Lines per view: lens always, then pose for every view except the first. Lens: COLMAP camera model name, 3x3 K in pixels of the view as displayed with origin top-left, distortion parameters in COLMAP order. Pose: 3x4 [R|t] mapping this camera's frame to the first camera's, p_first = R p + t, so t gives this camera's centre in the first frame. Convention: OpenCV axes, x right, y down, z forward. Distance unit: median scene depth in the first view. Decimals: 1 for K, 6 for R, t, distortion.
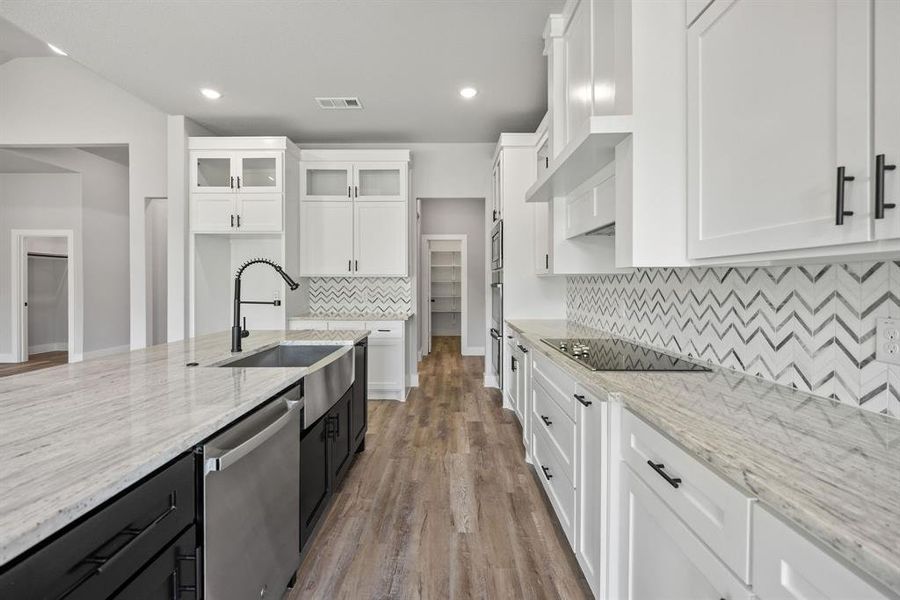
lens RADIAL K [[380.7, 0, 444.2], [0, 380.7, 286.1], [0, 0, 1]] dist [0.002503, -0.002062]
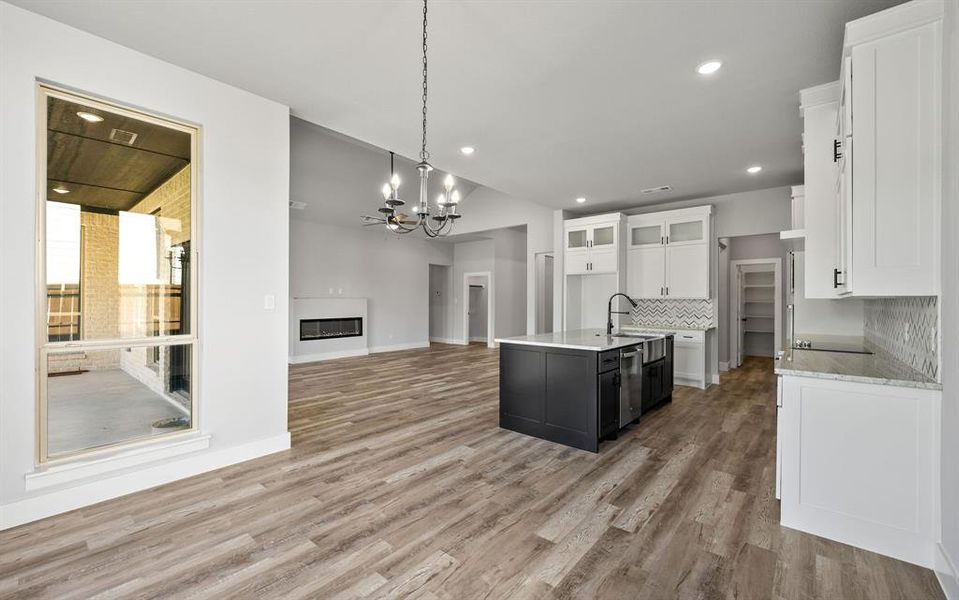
lens RADIAL K [[392.7, 0, 464.5], [0, 392.7, 303.4], [0, 0, 1]] dist [-0.003881, -0.000143]
pose [[0.761908, 0.006595, -0.647651, 0.160712], [-0.009309, 0.999956, -0.000768, -0.000436], [0.647618, 0.006615, 0.761936, -0.686159]]
